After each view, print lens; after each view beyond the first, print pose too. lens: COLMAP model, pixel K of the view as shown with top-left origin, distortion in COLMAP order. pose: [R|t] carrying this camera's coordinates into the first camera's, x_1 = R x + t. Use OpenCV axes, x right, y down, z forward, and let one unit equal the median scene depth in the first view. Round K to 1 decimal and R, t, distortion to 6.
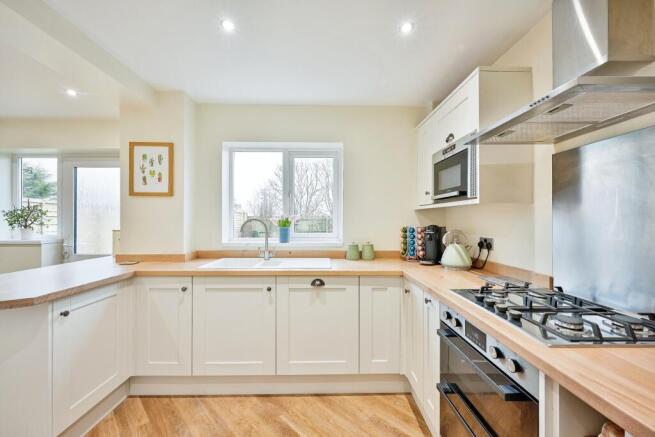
lens RADIAL K [[261.7, 0, 326.9], [0, 261.7, 217.6], [0, 0, 1]] dist [0.002283, 0.000092]
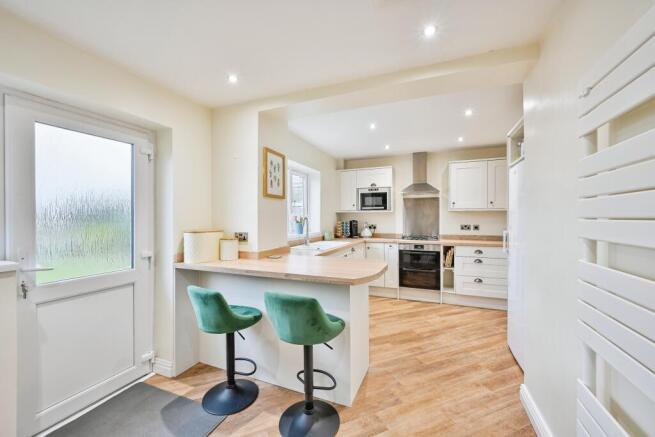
lens RADIAL K [[261.7, 0, 328.9], [0, 261.7, 217.9], [0, 0, 1]] dist [0.002283, 0.000092]
pose [[0.393268, -0.003917, 0.919415, -1.637878], [0.001056, 0.999992, 0.003808, 0.001655], [-0.919423, -0.000527, 0.393269, 0.326445]]
